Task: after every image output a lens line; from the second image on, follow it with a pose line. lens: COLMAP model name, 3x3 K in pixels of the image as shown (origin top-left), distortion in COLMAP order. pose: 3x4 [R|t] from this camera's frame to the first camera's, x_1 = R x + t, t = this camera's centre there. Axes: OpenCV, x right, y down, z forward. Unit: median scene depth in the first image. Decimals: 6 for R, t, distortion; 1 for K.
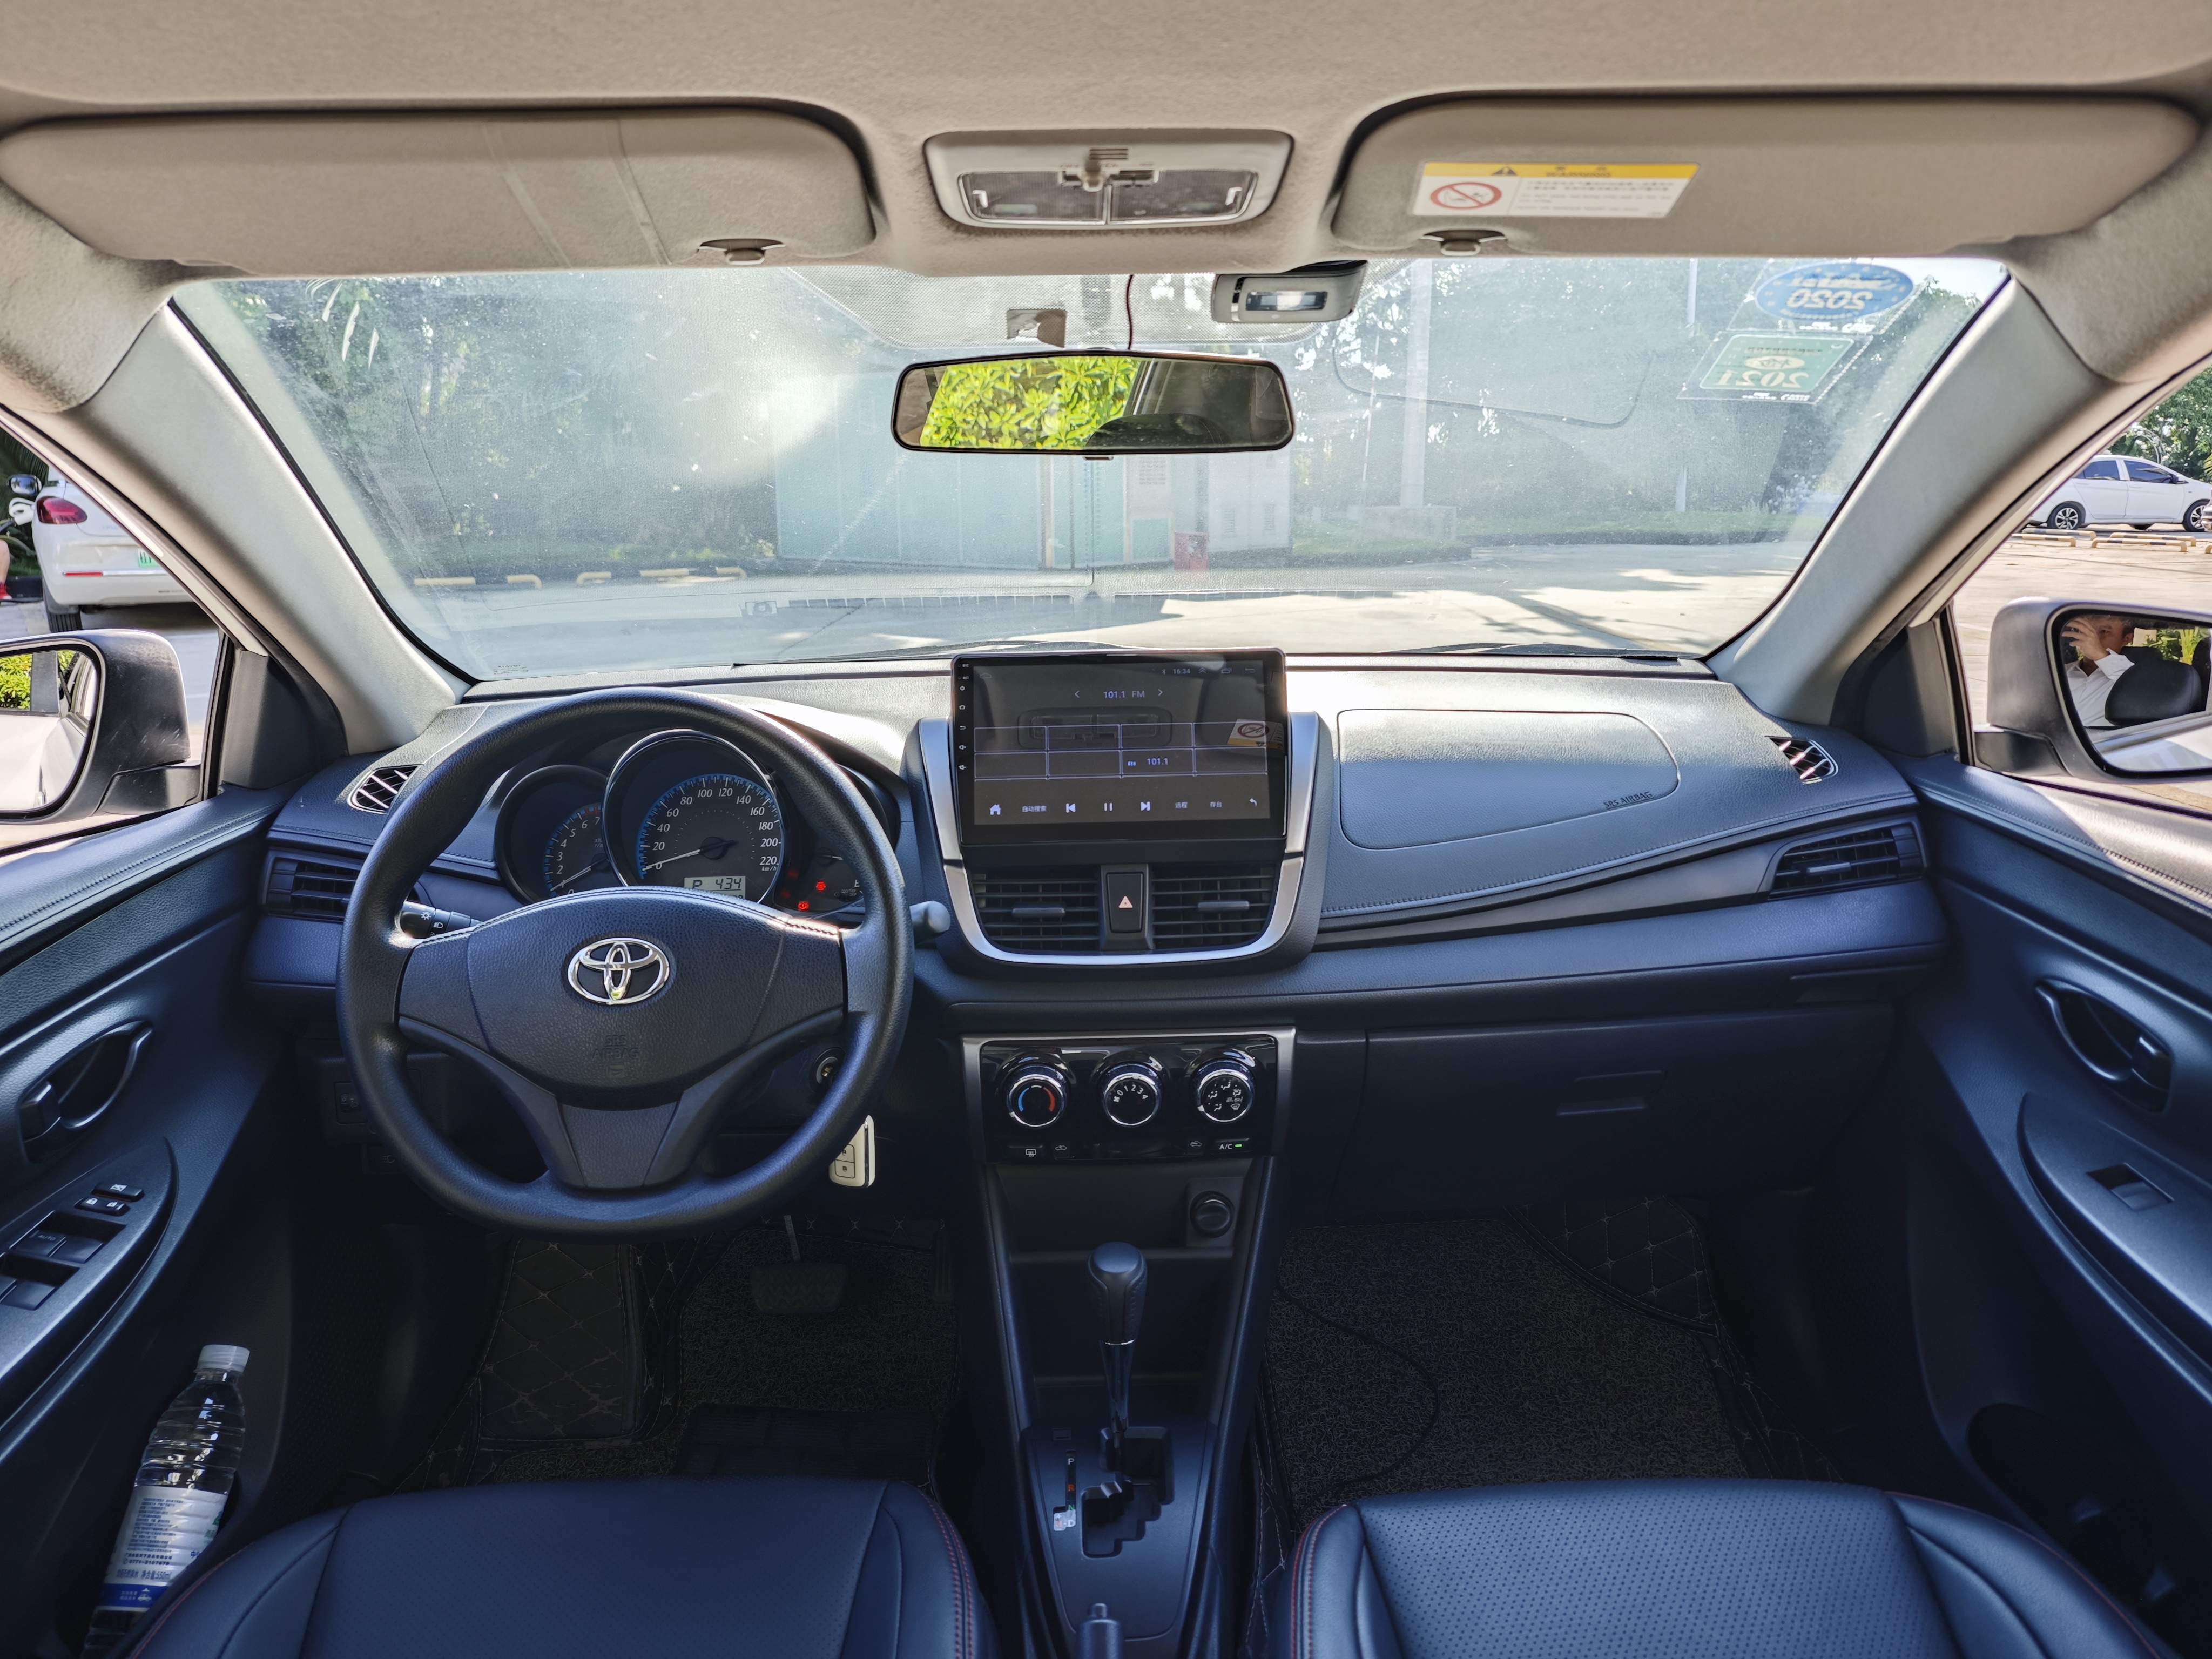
lens RADIAL K [[1533.0, 0, 1108.3], [0, 1533.0, 838.6], [0, 0, 1]] dist [0.013574, 0.004486]
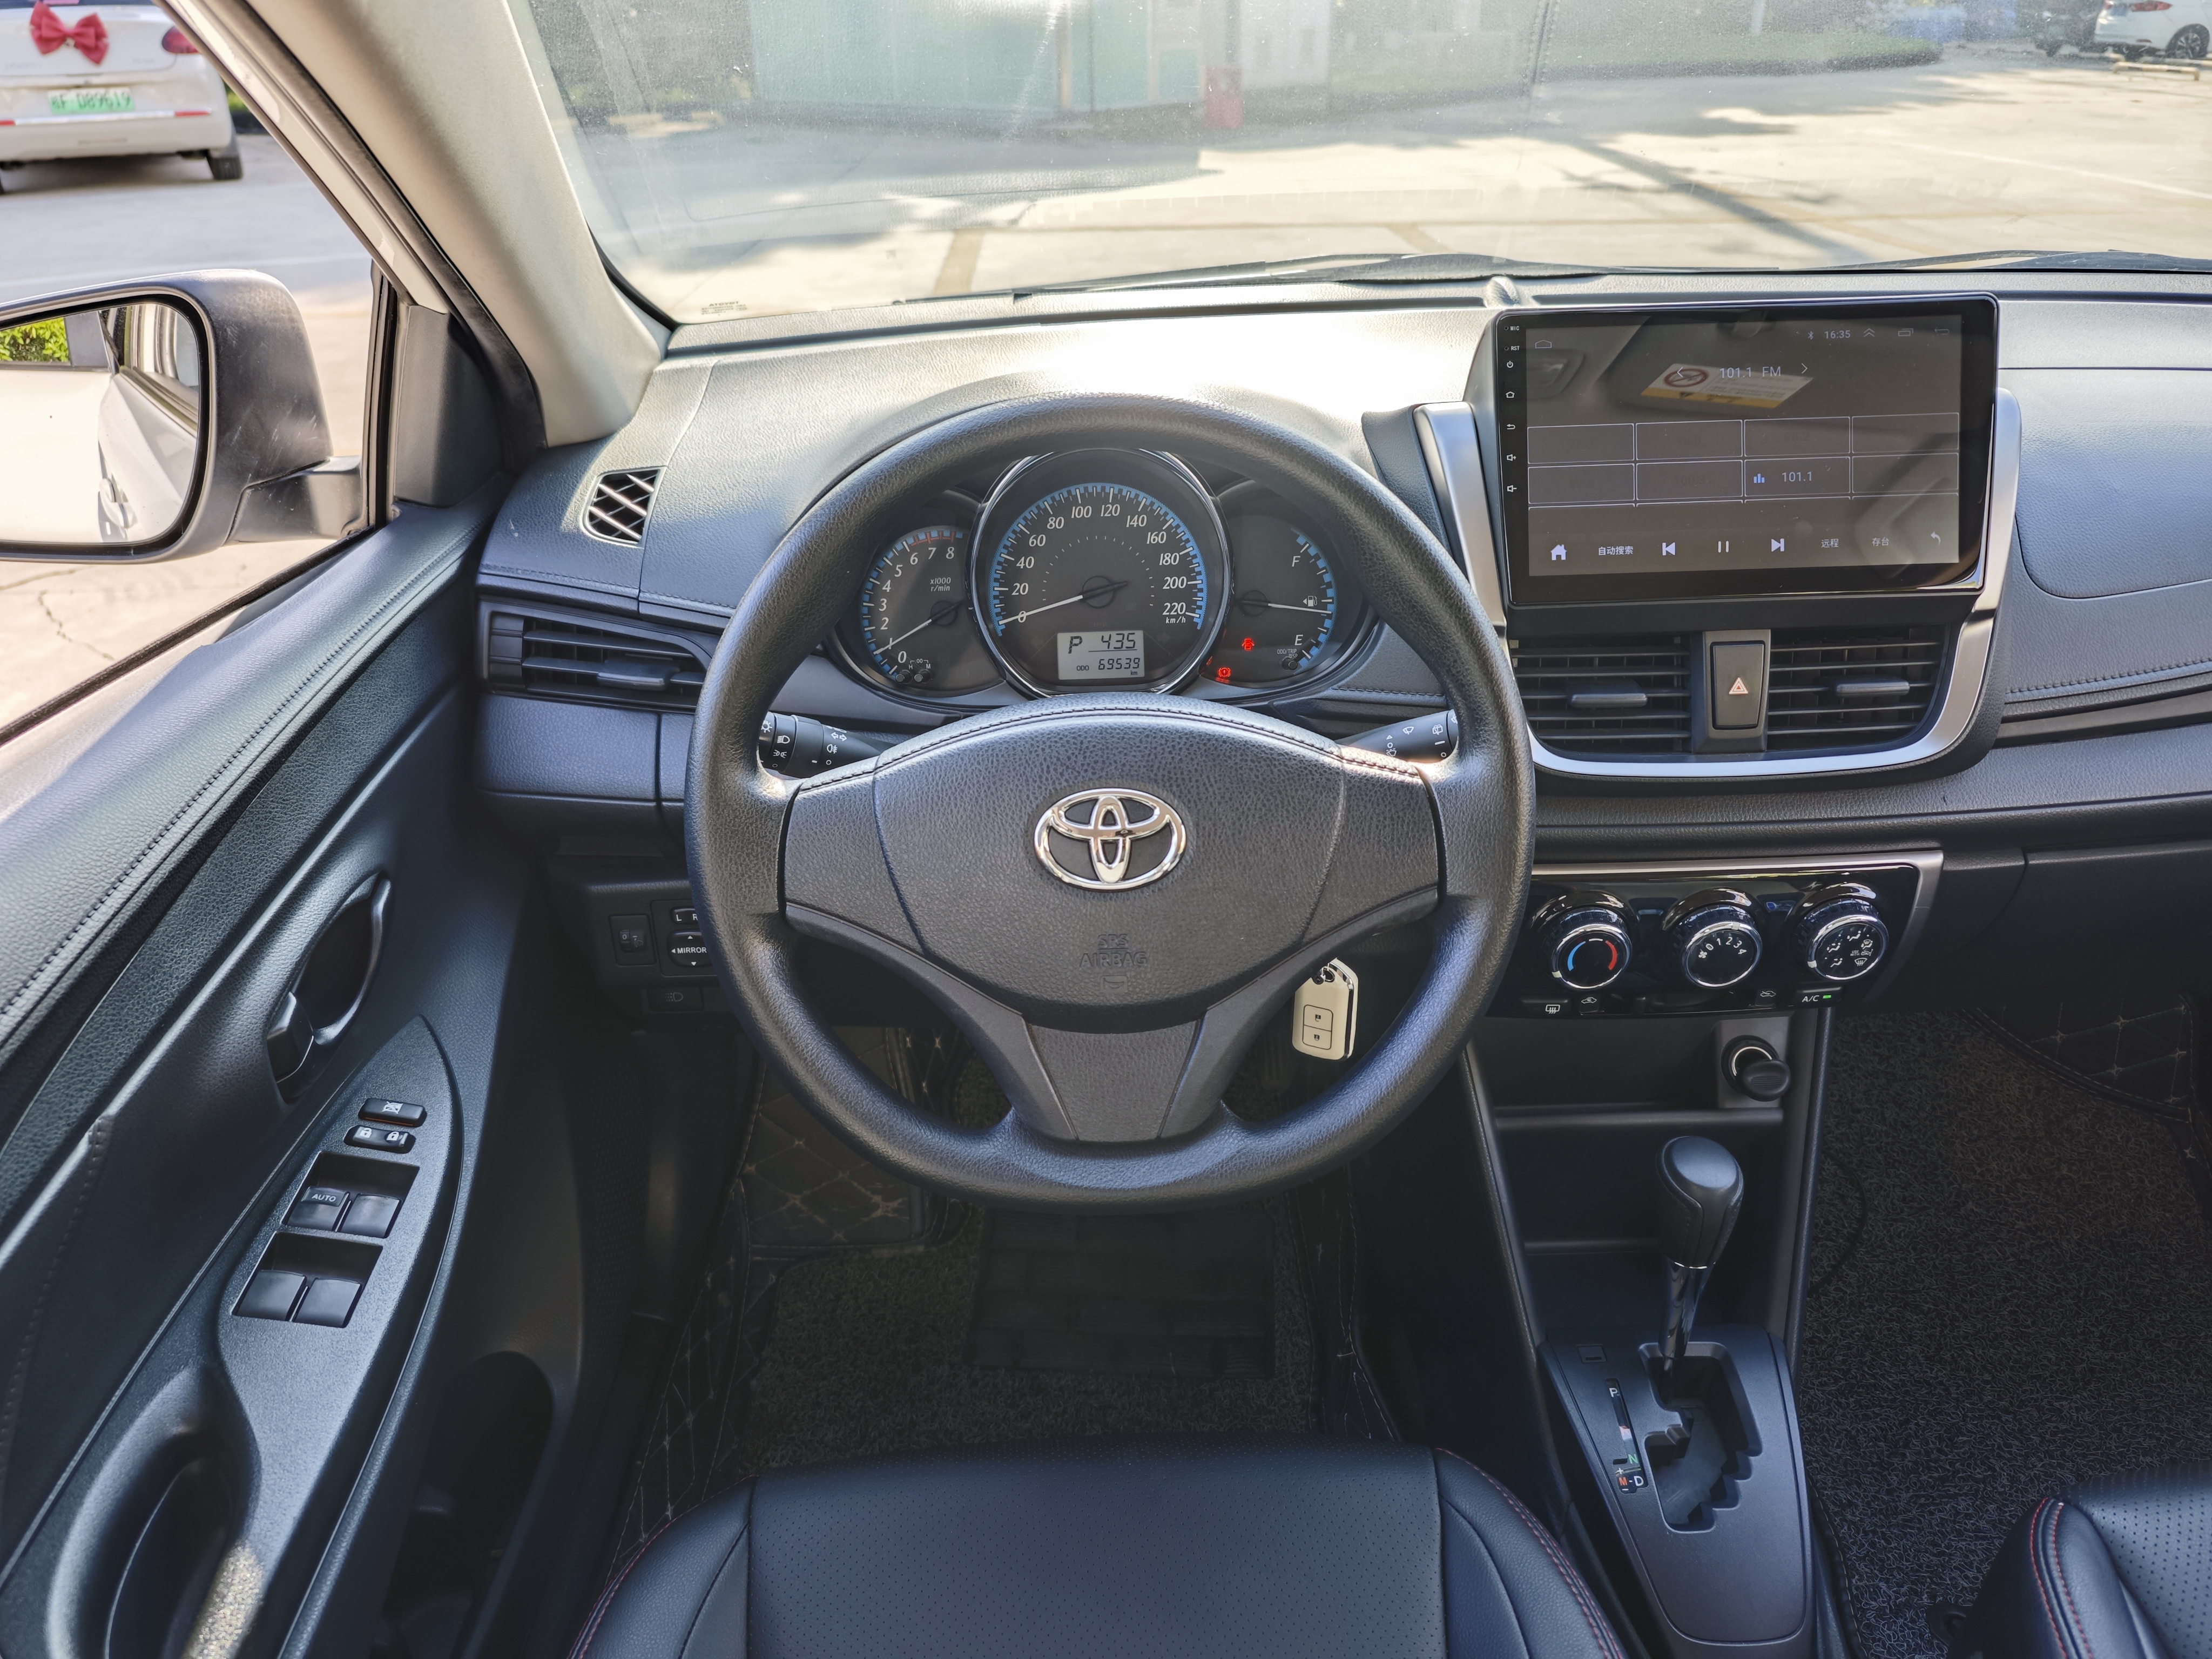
lens RADIAL K [[1533.0, 0, 1109.8], [0, 1533.0, 841.6], [0, 0, 1]] dist [0.013574, 0.004486]
pose [[0.999973, -0.006856, 0.002631, -0.271635], [0.005904, 0.963609, 0.267252, -0.077528], [-0.004367, -0.267229, 0.963623, 0.300245]]
